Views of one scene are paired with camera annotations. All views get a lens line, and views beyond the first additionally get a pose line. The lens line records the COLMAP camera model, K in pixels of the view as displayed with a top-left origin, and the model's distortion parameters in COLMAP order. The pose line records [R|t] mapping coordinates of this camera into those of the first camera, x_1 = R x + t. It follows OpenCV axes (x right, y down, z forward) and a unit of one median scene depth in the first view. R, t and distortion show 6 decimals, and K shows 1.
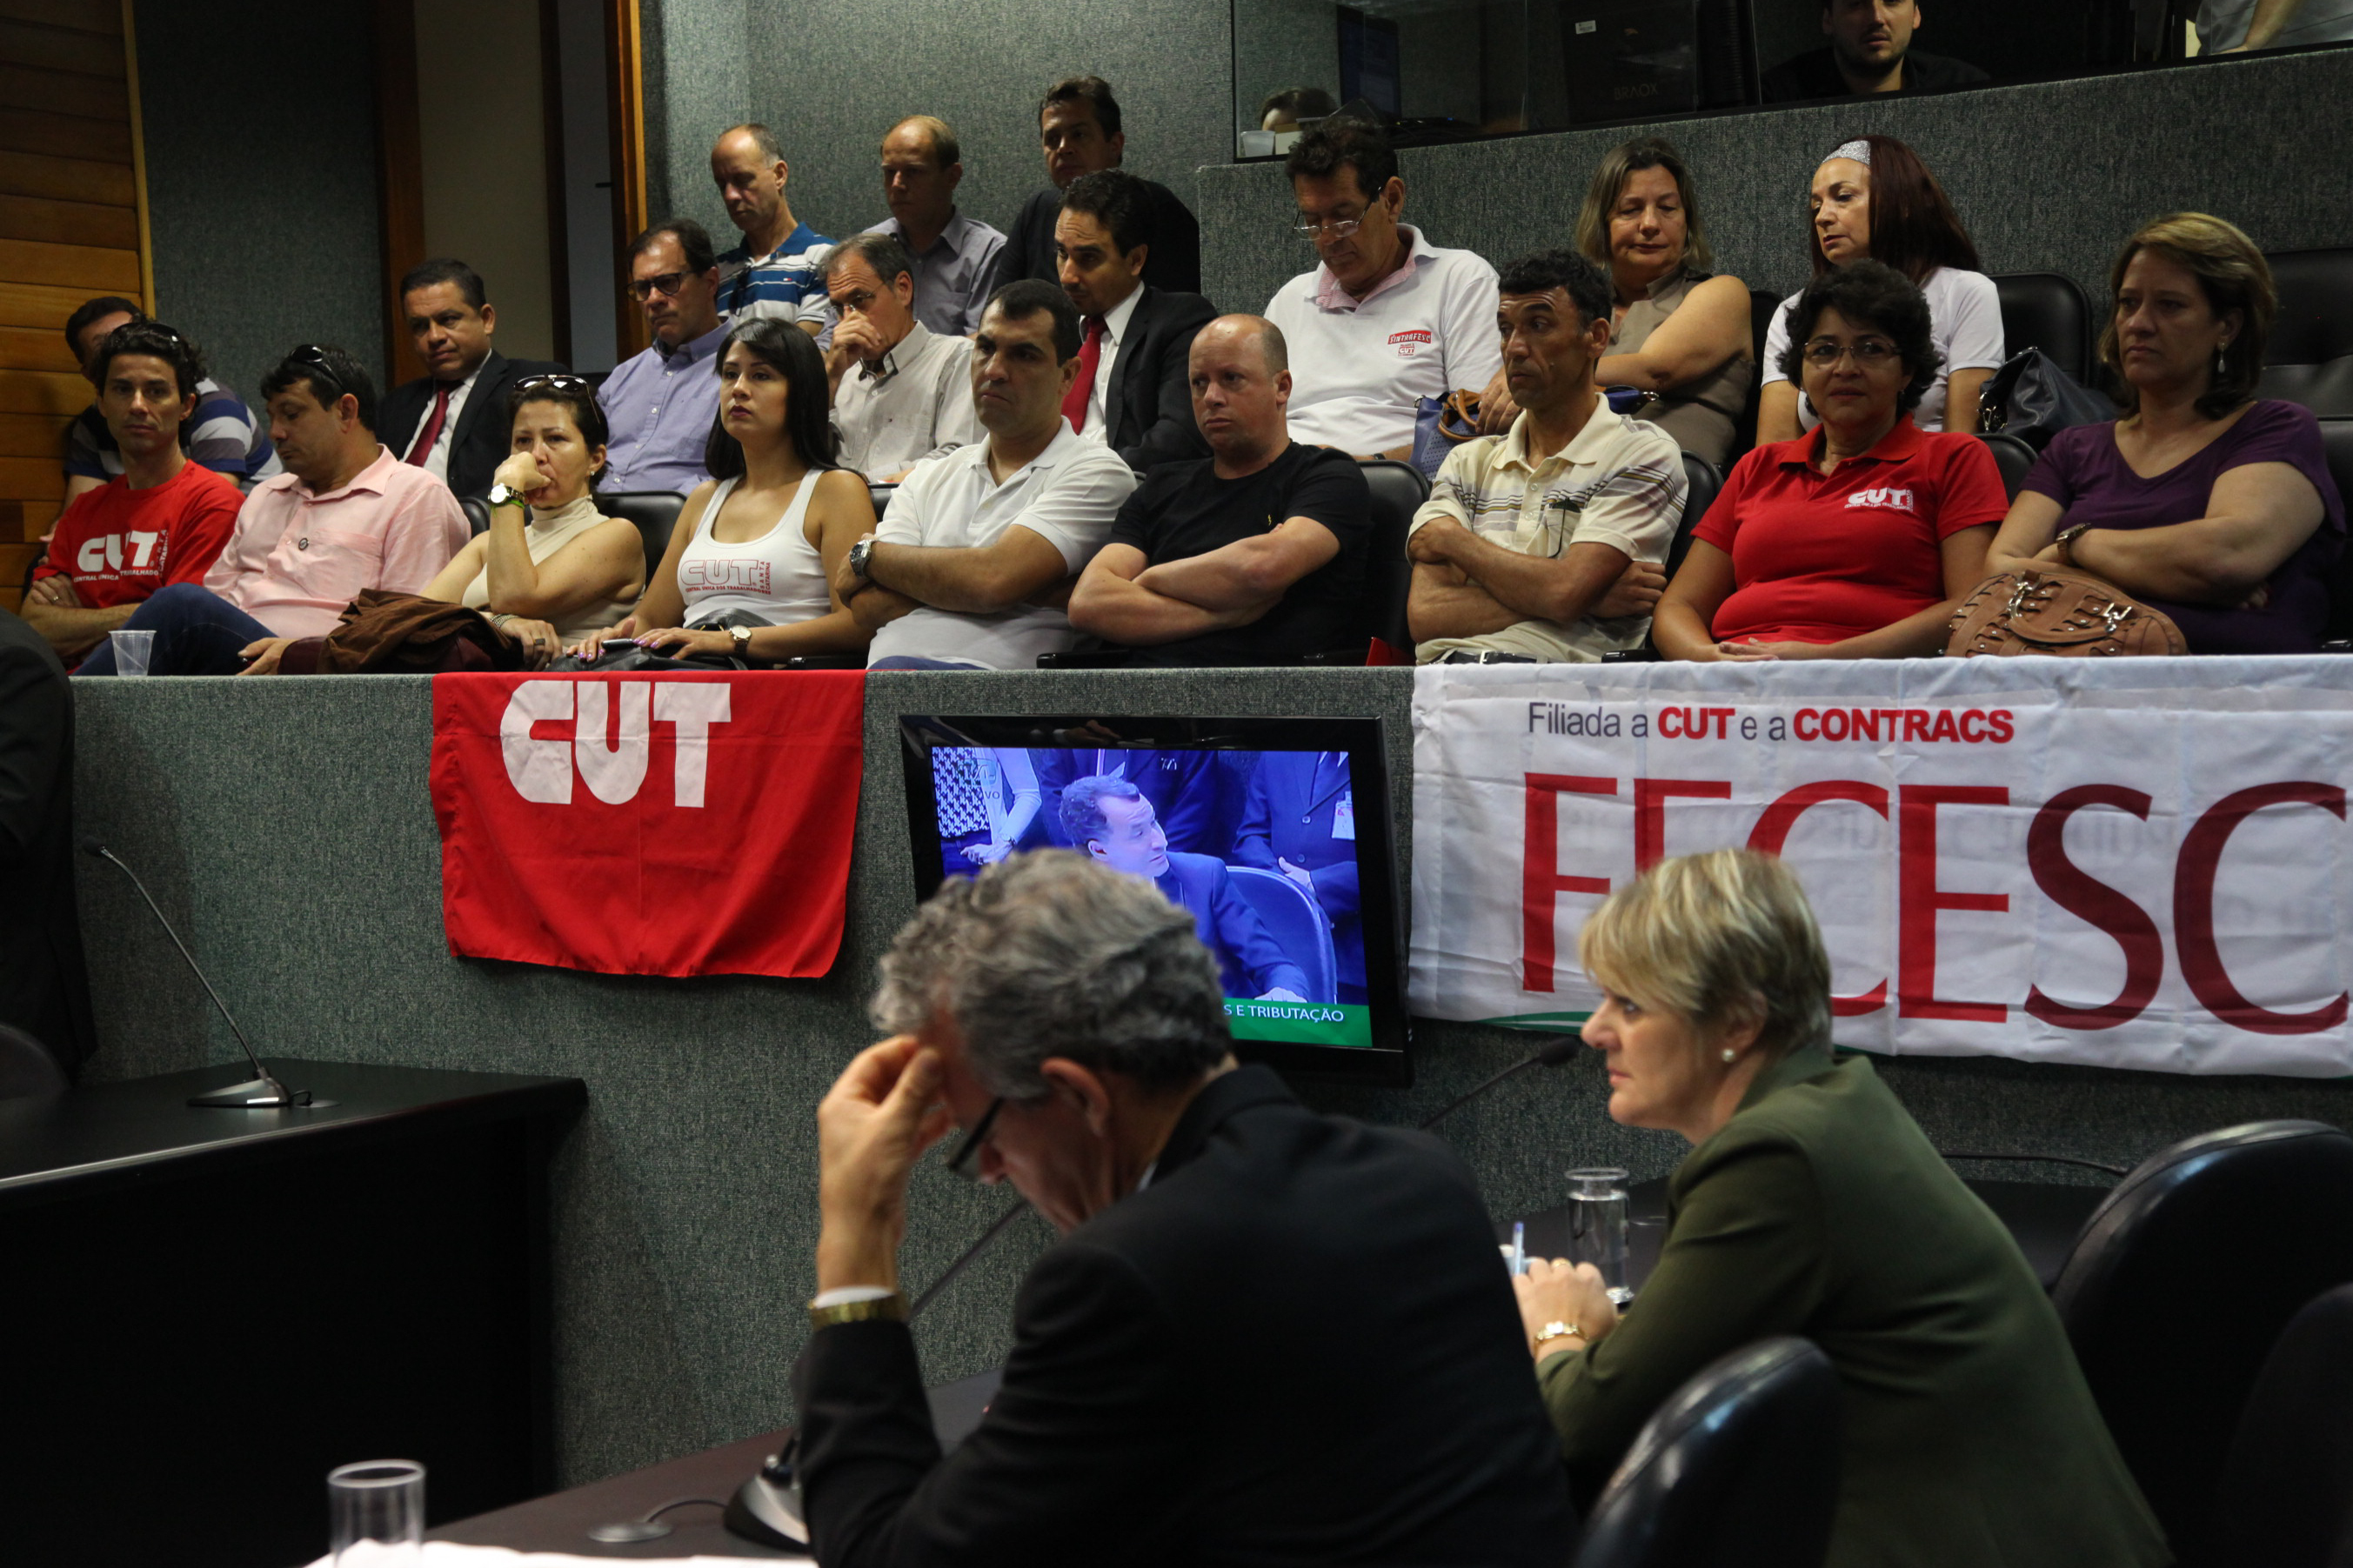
lens RADIAL K [[4070.1, 0, 1179.0], [0, 4070.1, 779.7], [0, 0, 1]] dist [0.234363, 0.000000]
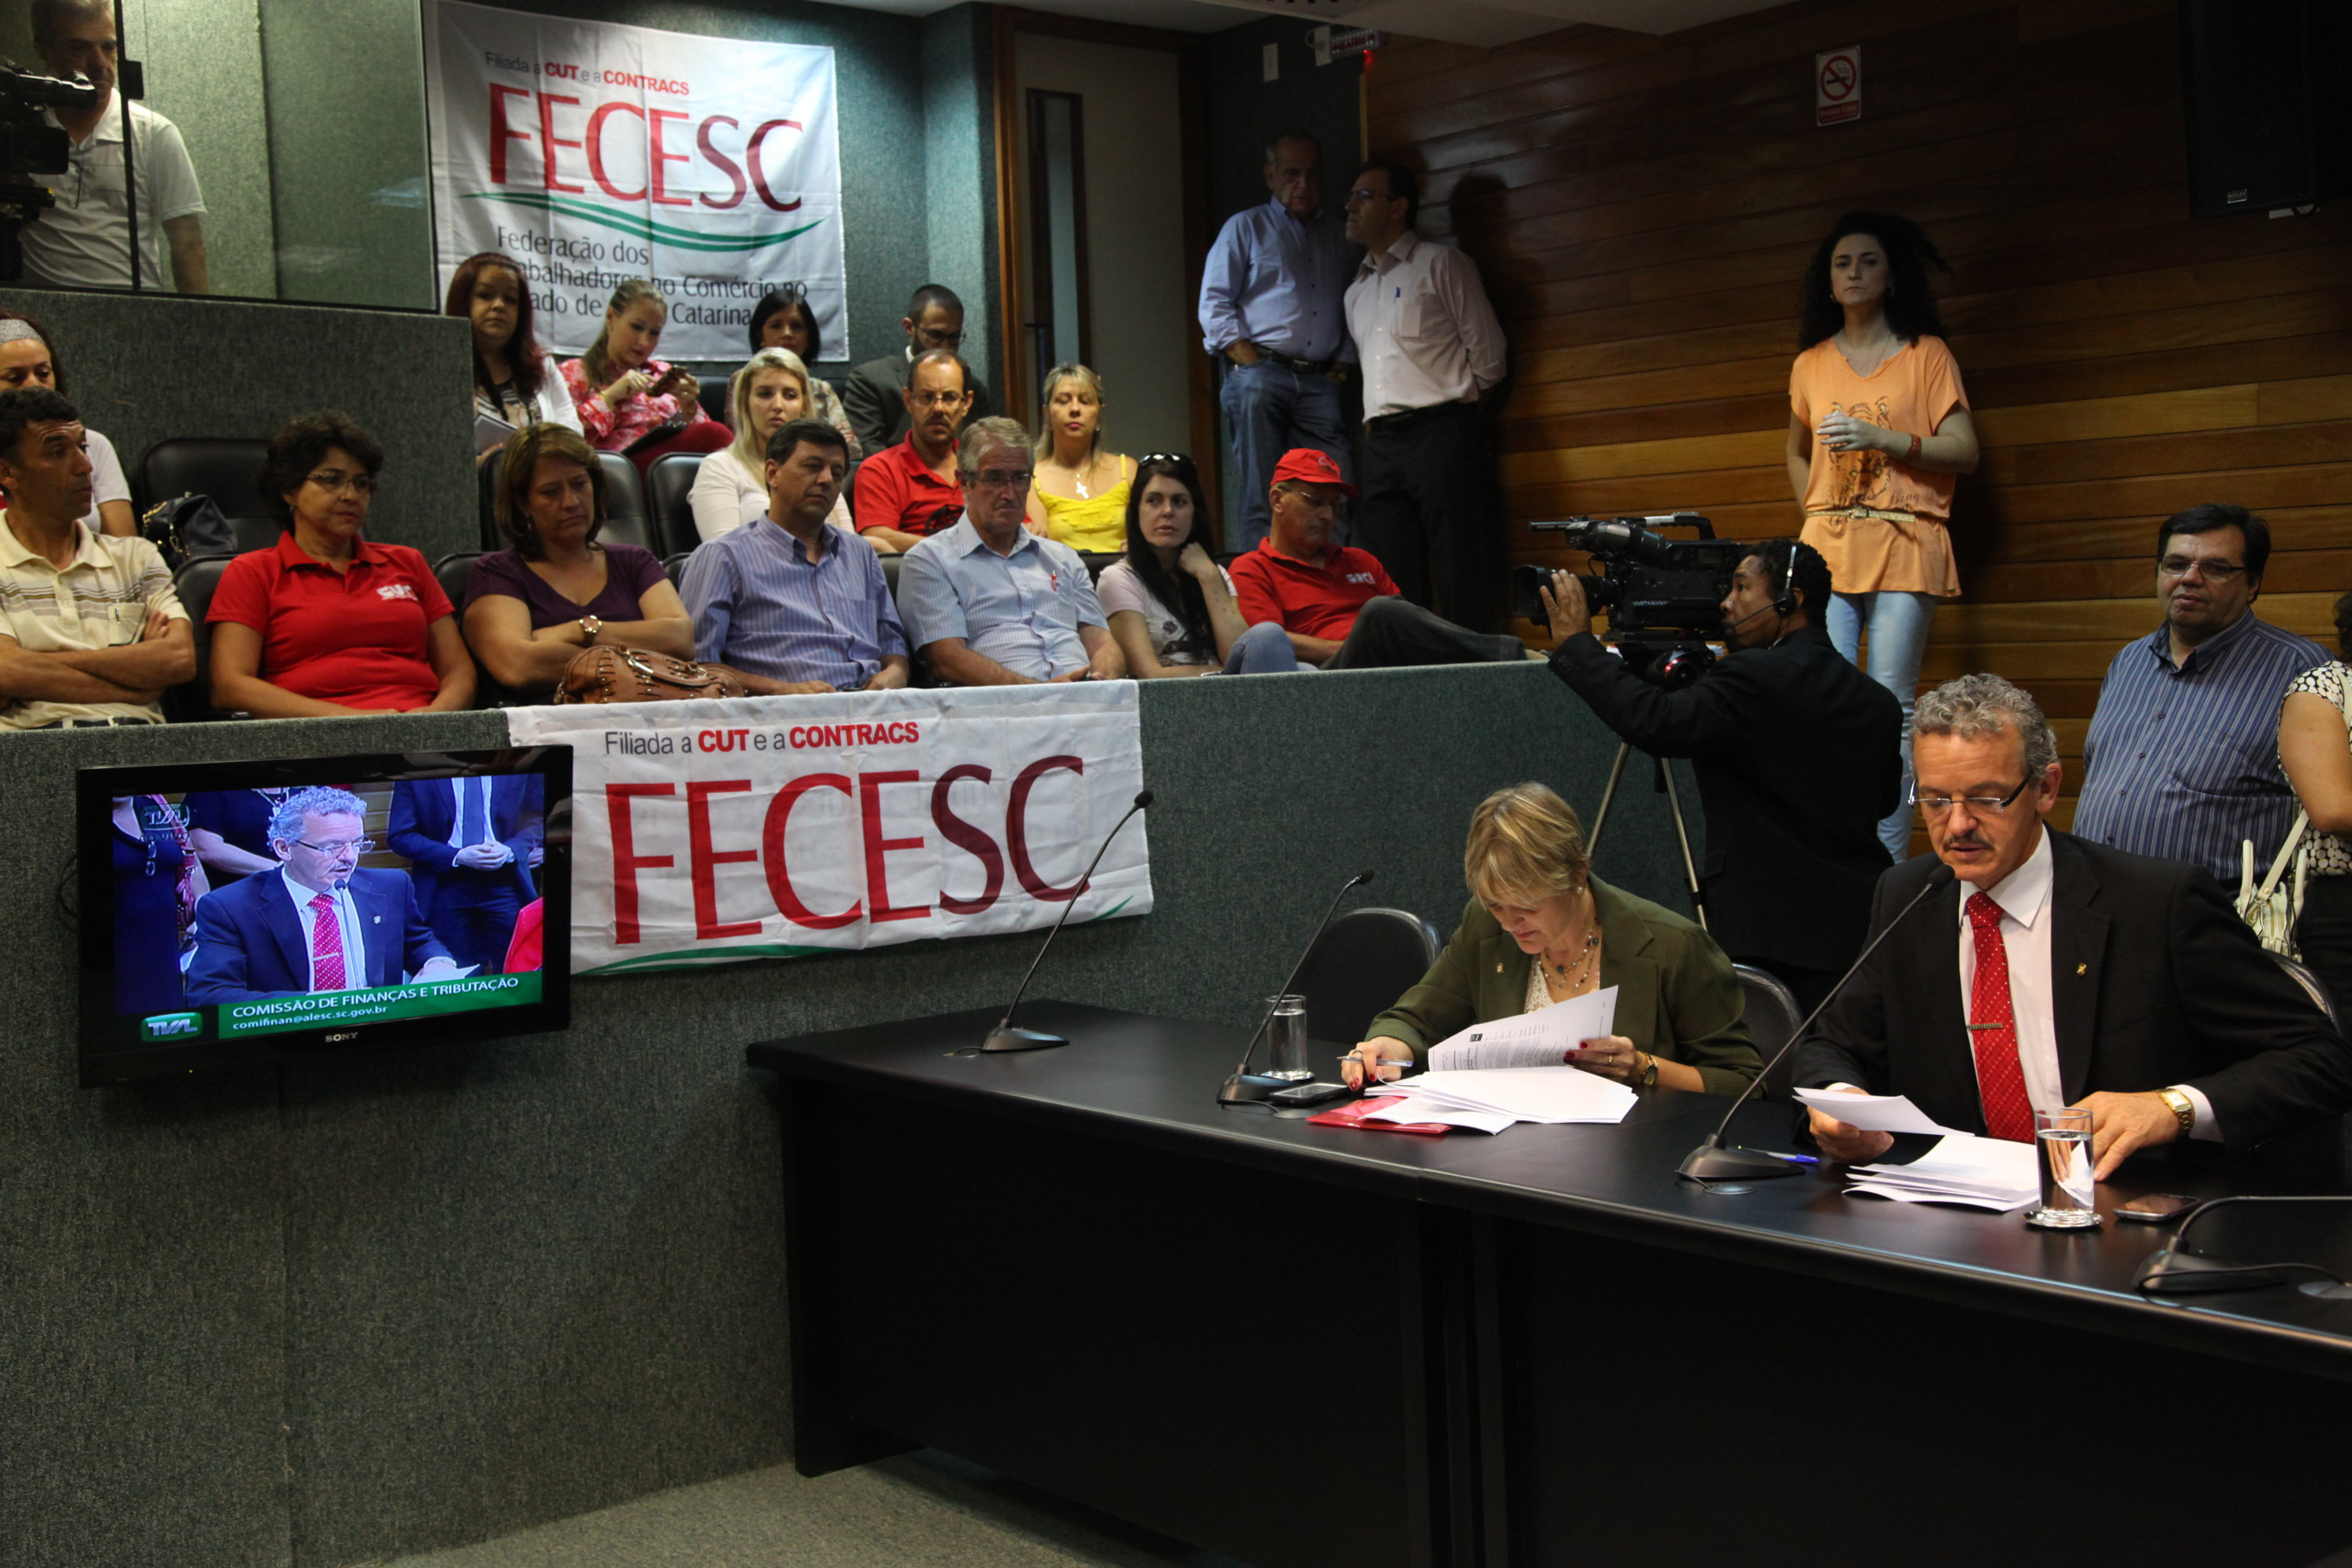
lens RADIAL K [[2756.5, 0, 1176.3], [0, 2756.5, 789.1], [0, 0, 1]] dist [0.104404, 0.000000]
pose [[0.273236, -0.040959, 0.961075, -0.762180], [0.071711, 0.997180, 0.022110, -0.006963], [-0.959270, 0.062878, 0.275403, 0.576837]]
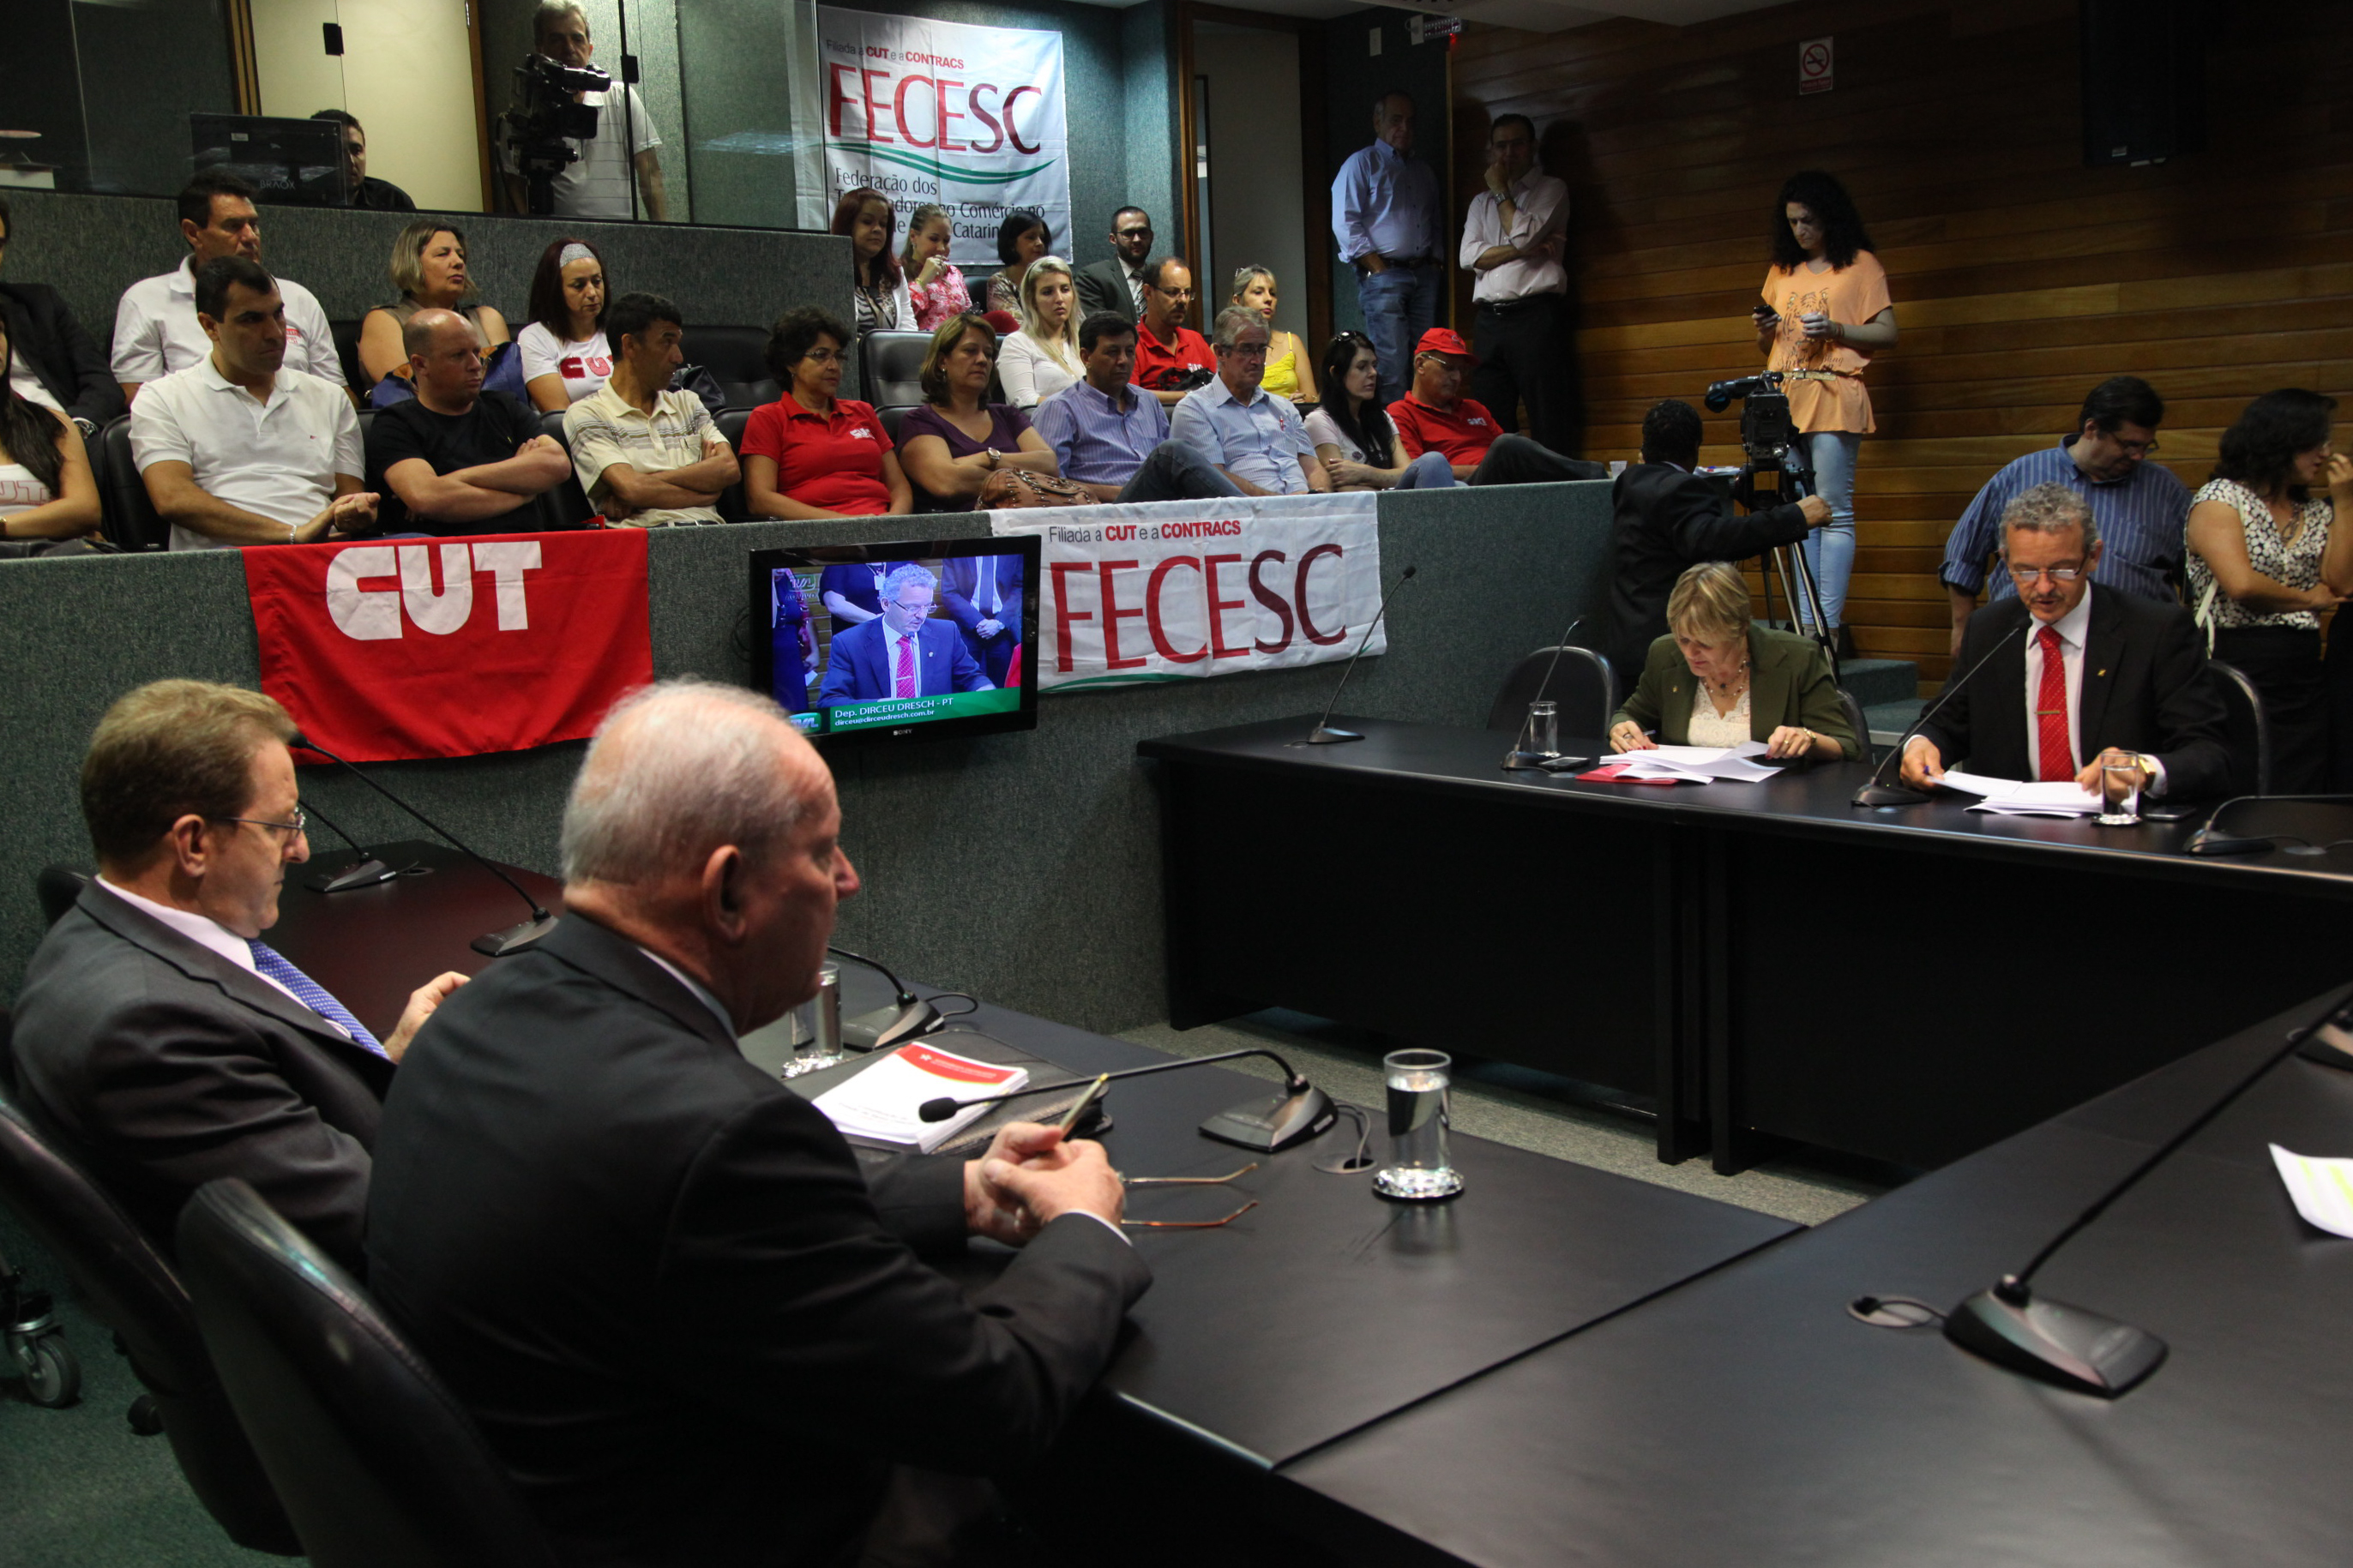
lens RADIAL K [[2129.8, 0, 1196.8], [0, 2129.8, 765.6], [0, 0, 1]] dist [0.007939, 0.007956]
pose [[0.246751, -0.119819, 0.961643, -0.920865], [0.077567, 0.991585, 0.103647, -0.005759], [-0.965970, 0.049017, 0.253968, 0.687857]]
